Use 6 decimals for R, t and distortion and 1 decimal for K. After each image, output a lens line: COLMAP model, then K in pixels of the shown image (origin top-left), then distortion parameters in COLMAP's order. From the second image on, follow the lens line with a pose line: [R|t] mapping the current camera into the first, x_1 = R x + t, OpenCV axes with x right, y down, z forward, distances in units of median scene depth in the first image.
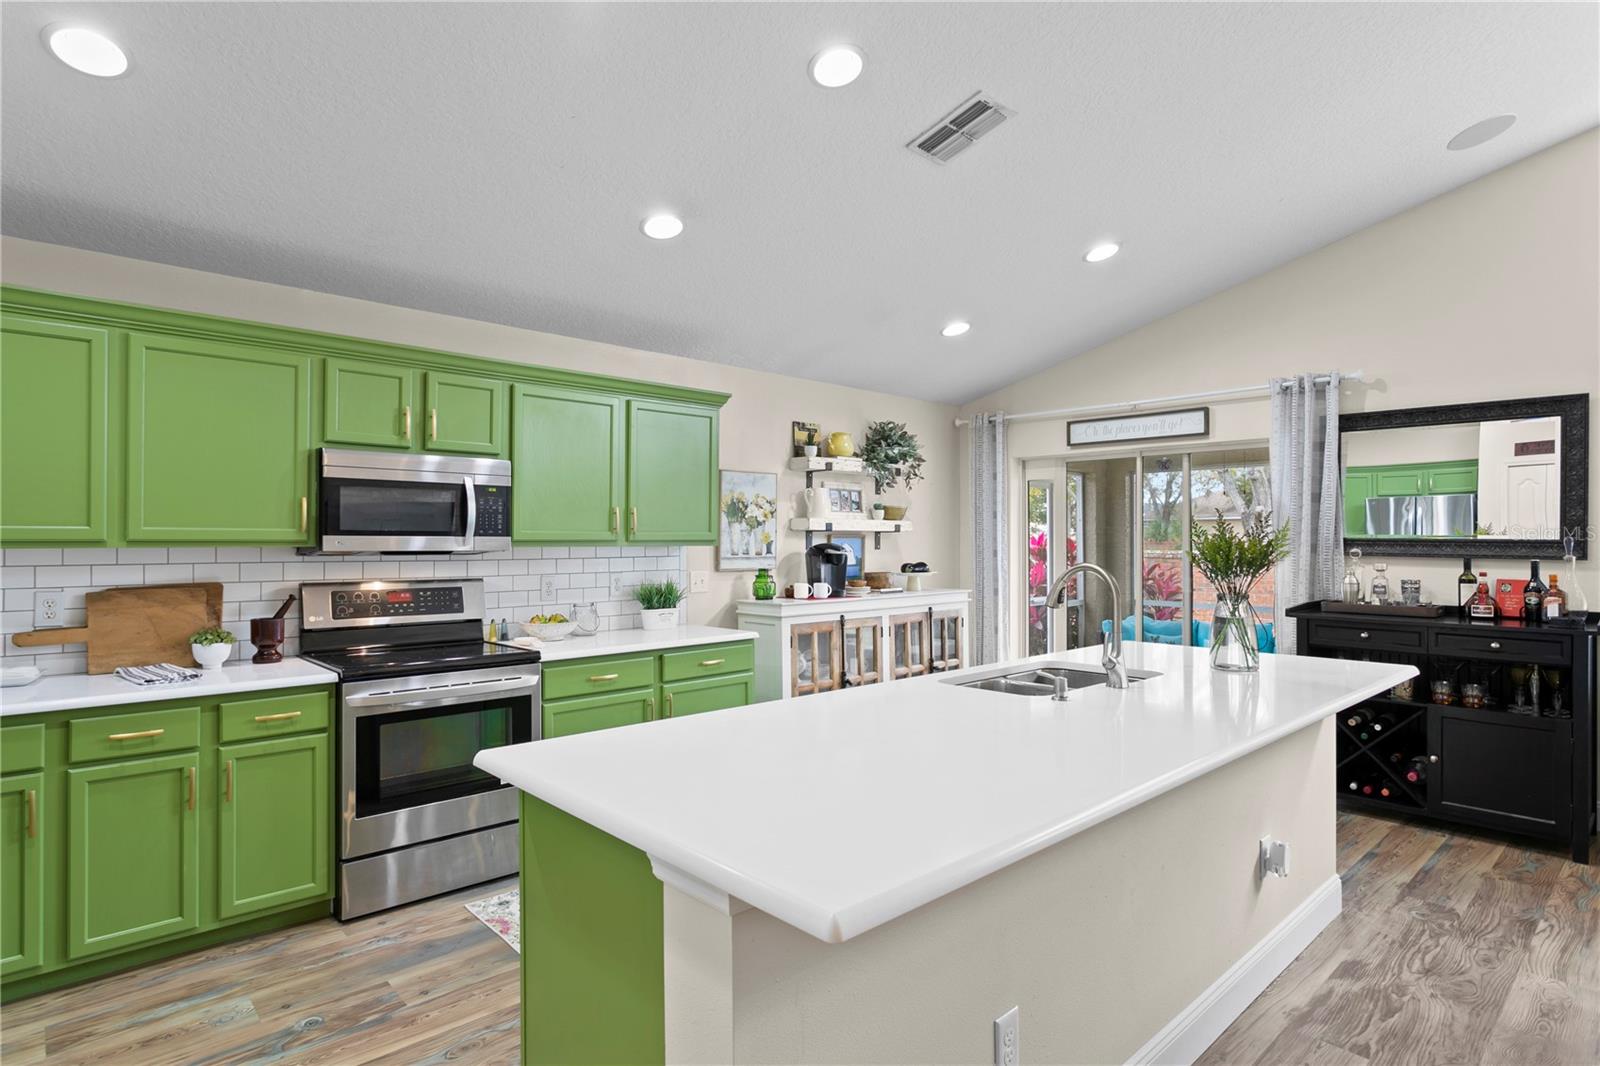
lens RADIAL K [[839.5, 0, 778.9], [0, 839.5, 531.4], [0, 0, 1]] dist [-0.003681, 0.004950]
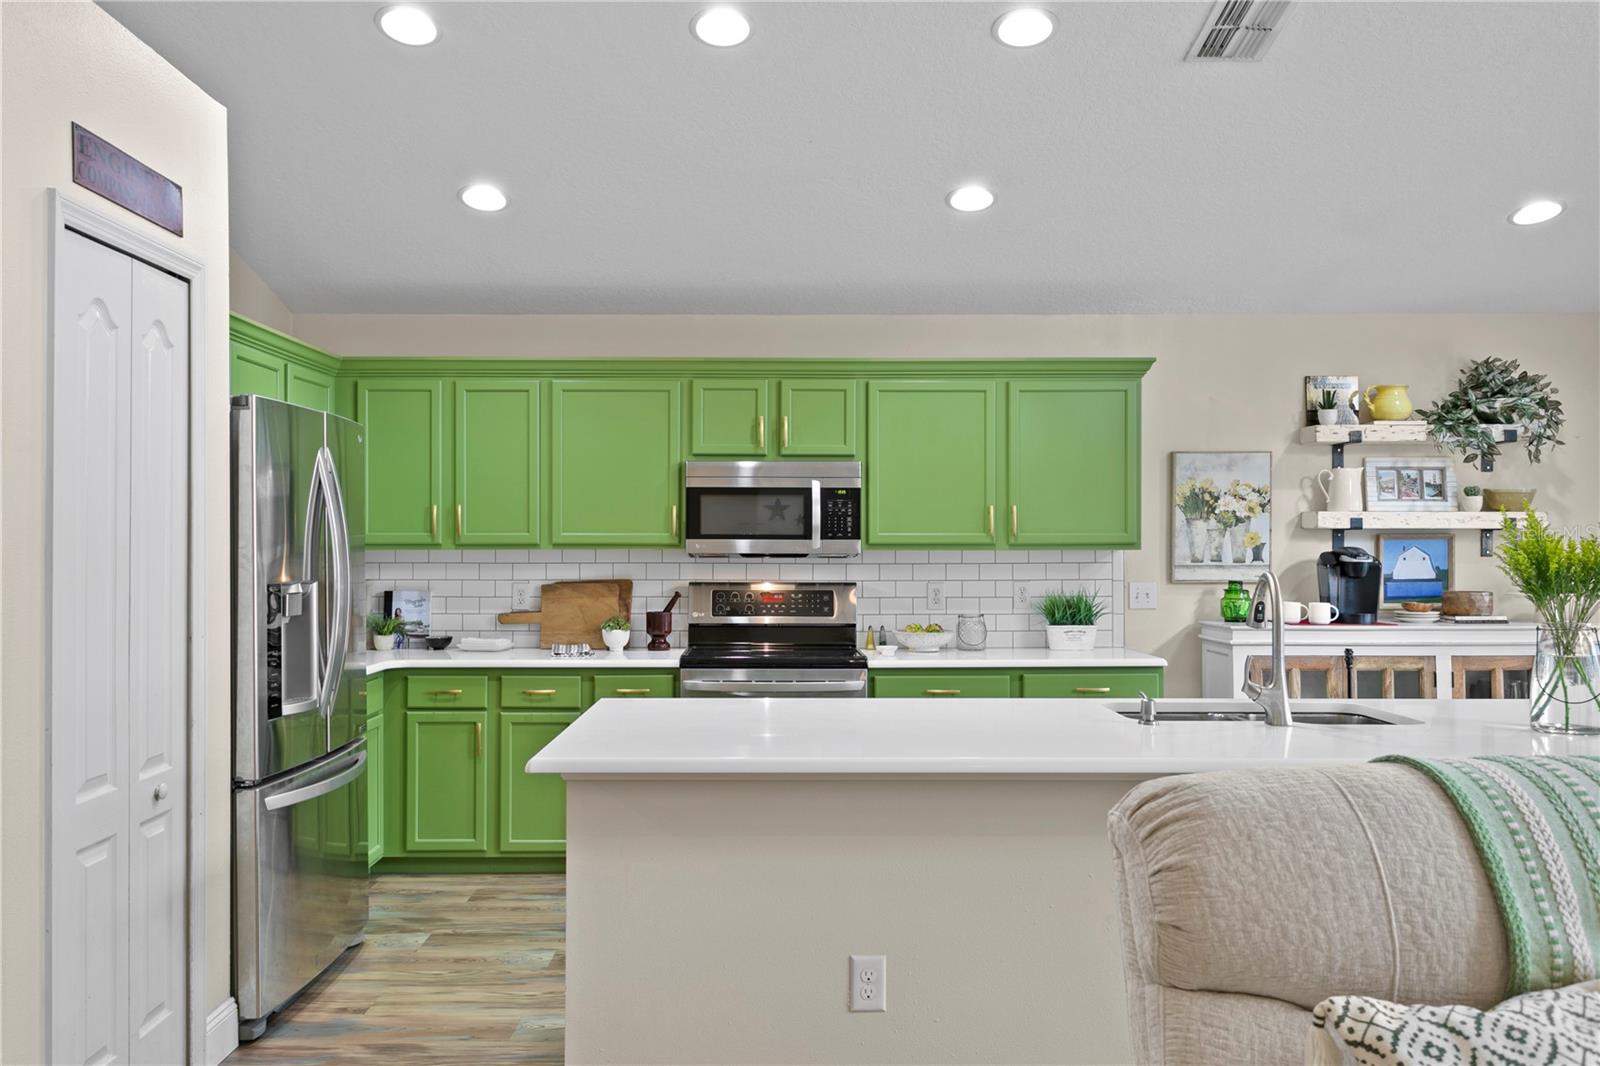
lens RADIAL K [[1275.7, 0, 759.0], [0, 1275.7, 540.8], [0, 0, 1]] dist [0.005824, 0.014289]
pose [[0.741409, -0.000655, -0.671053, 0.493865], [0.008169, 0.999934, 0.008050, -0.004412], [0.671003, -0.011451, 0.741366, -0.148117]]
